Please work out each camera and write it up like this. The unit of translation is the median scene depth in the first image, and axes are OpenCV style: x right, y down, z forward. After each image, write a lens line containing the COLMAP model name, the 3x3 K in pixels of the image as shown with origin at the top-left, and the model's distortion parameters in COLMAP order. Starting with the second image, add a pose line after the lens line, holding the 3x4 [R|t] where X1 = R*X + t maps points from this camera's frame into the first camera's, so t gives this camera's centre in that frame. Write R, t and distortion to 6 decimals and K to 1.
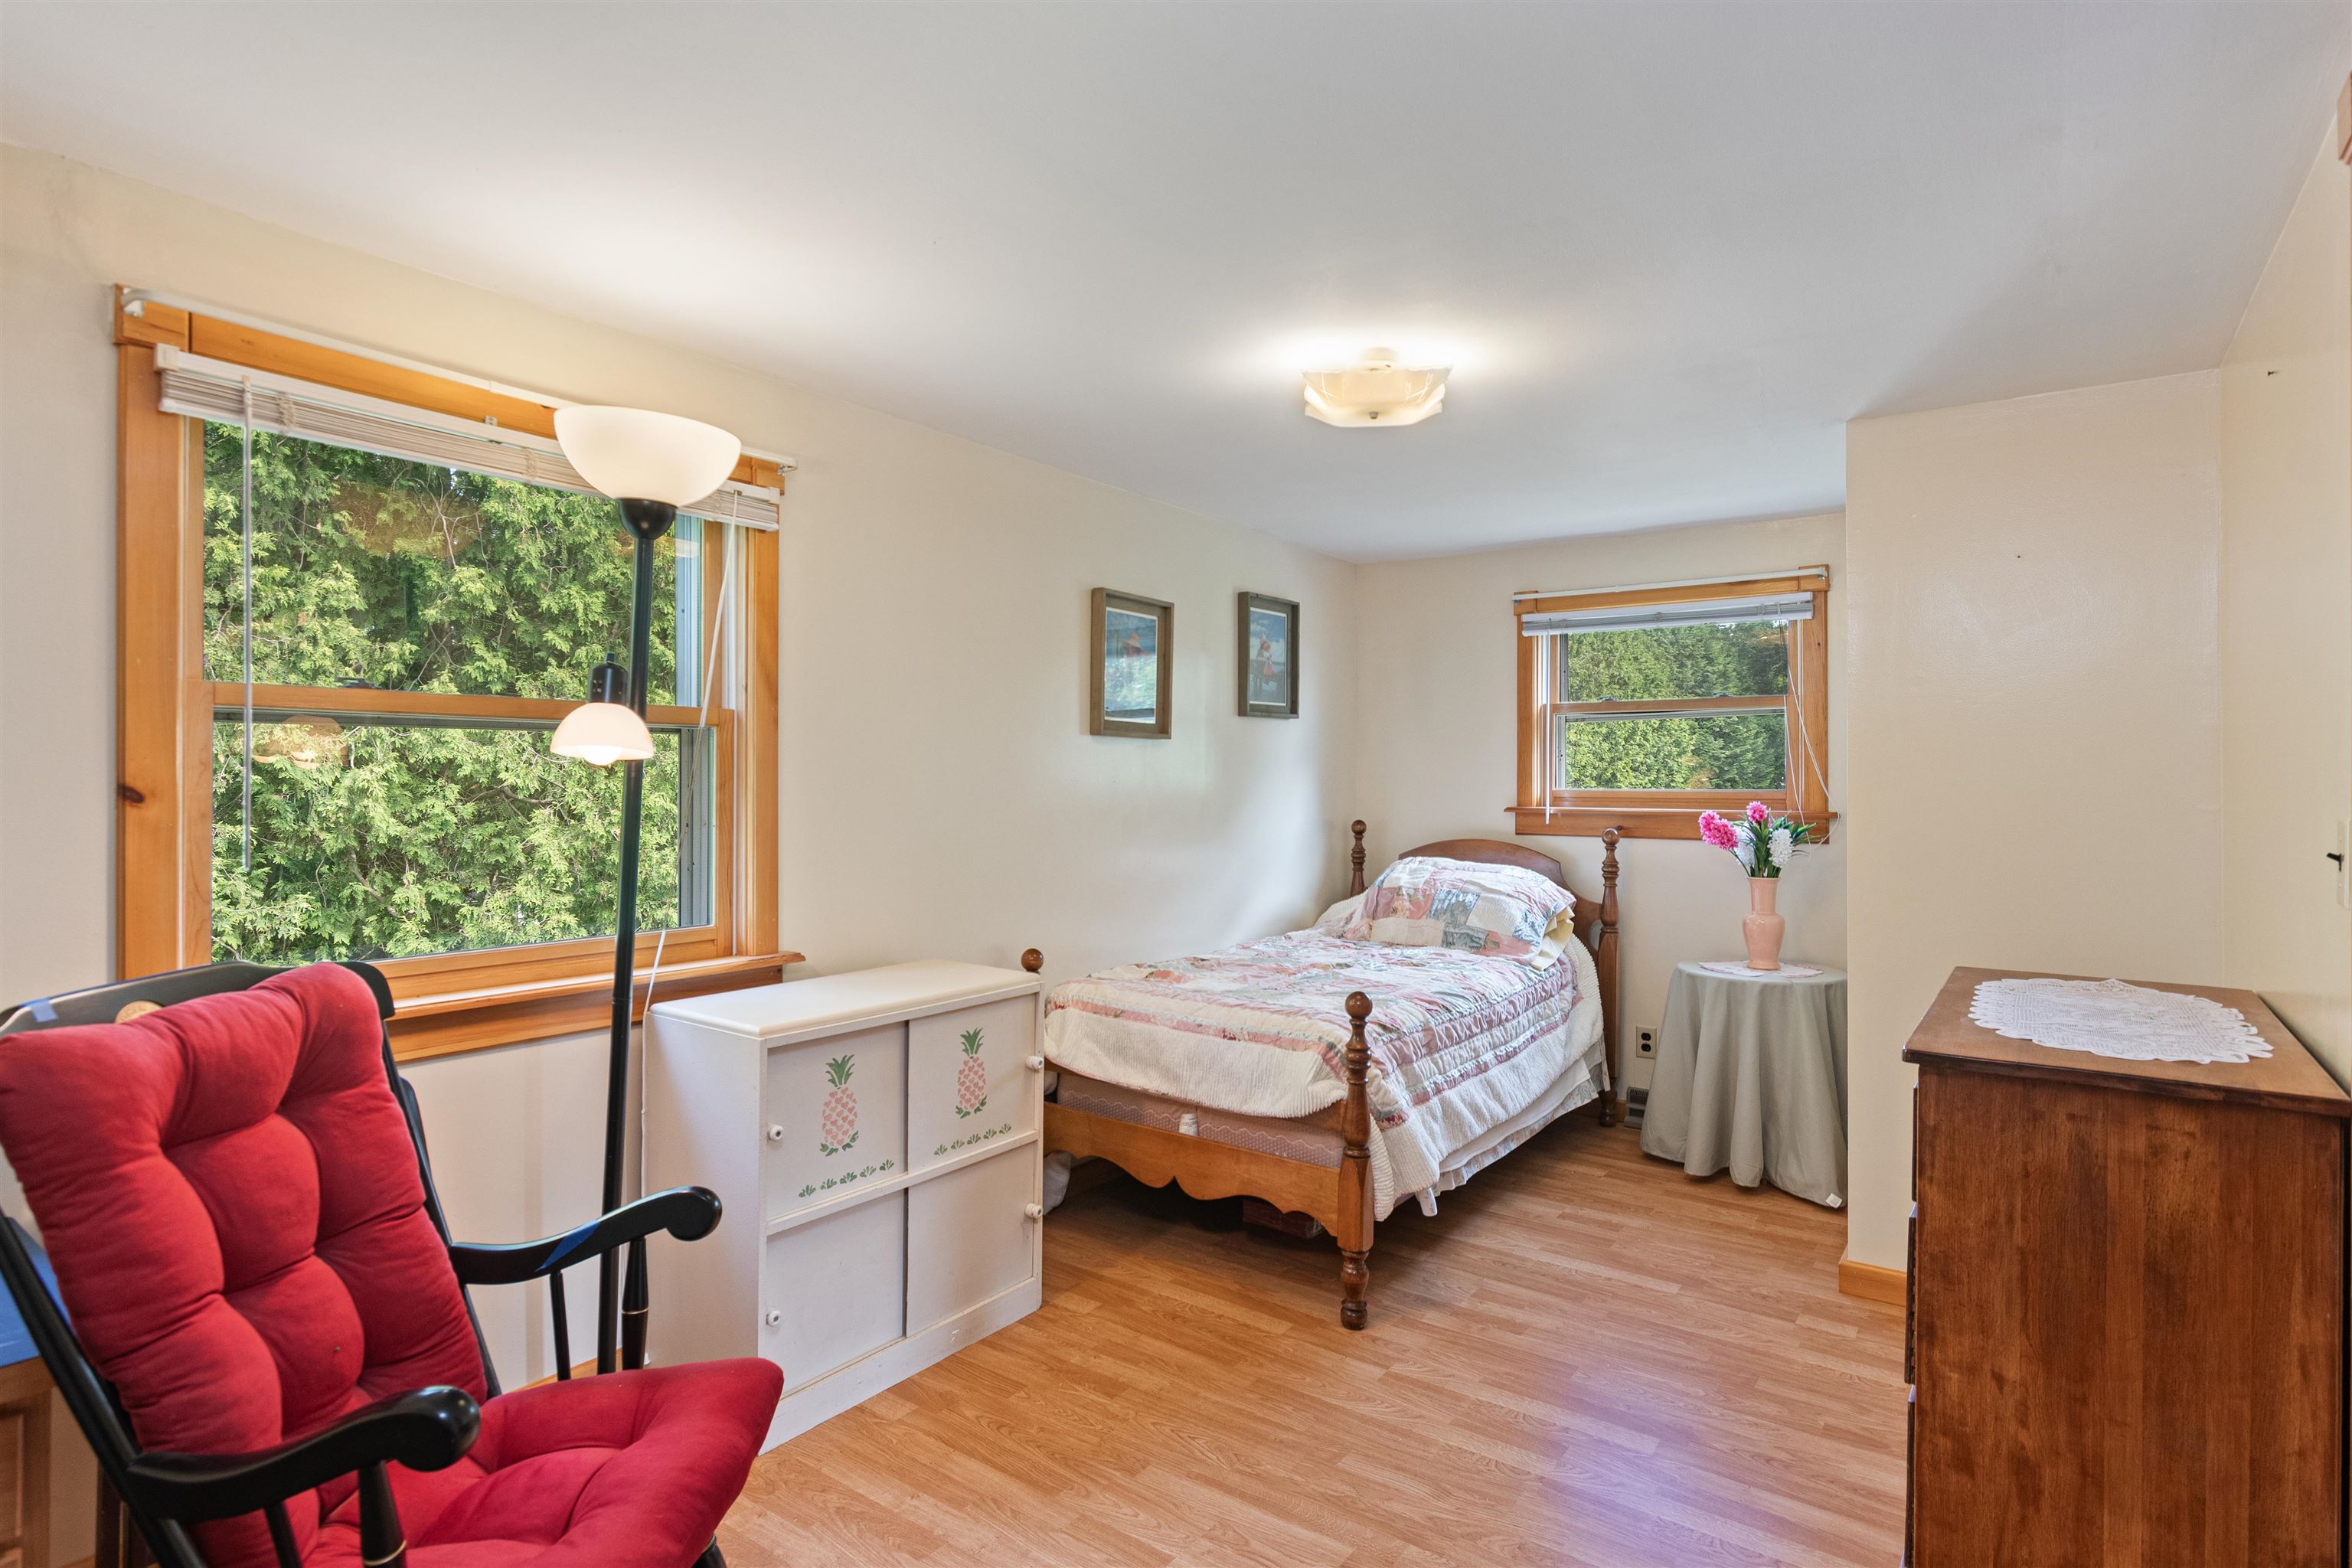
lens RADIAL K [[1139.6, 0, 1171.1], [0, 1139.6, 782.2], [0, 0, 1]] dist [0.000426, -0.000974]
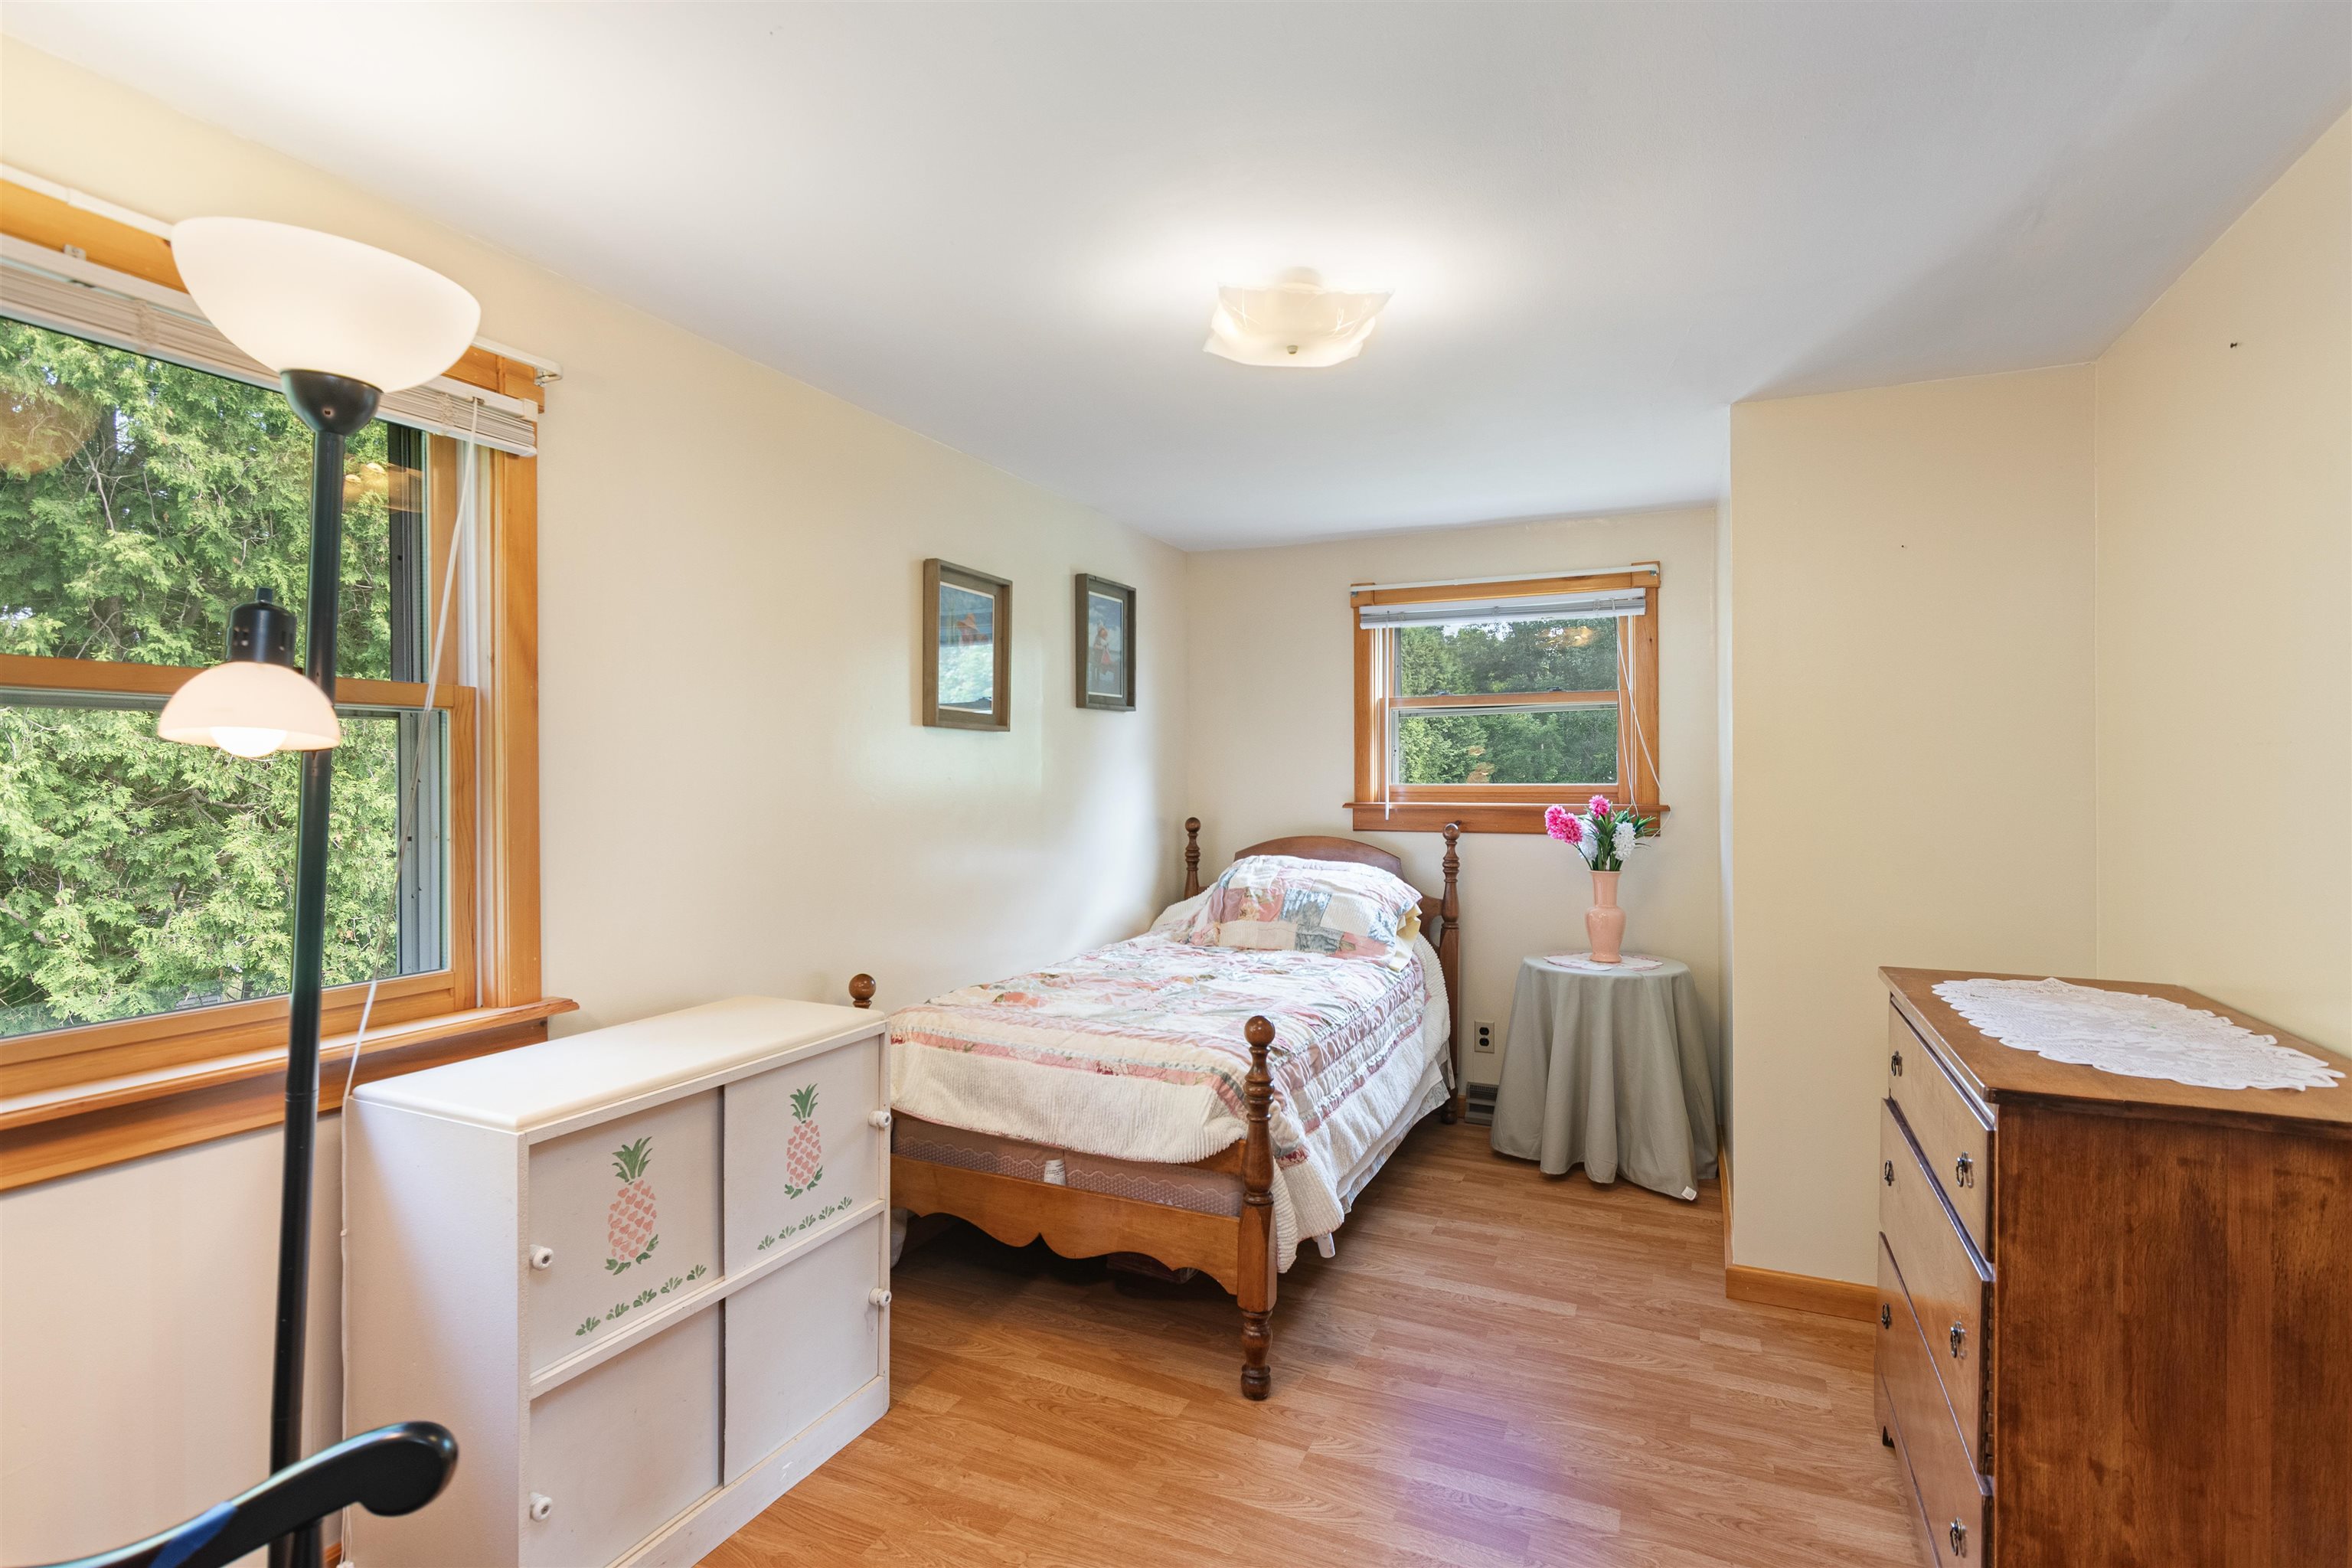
lens RADIAL K [[1131.6, 0, 1182.9], [0, 1131.6, 786.7], [0, 0, 1]] dist [0.003602, 0.000579]
pose [[0.982263, -0.007162, 0.187370, -0.057560], [0.005900, 0.999956, 0.007289, -0.000106], [-0.187414, -0.006054, 0.982262, 0.156274]]
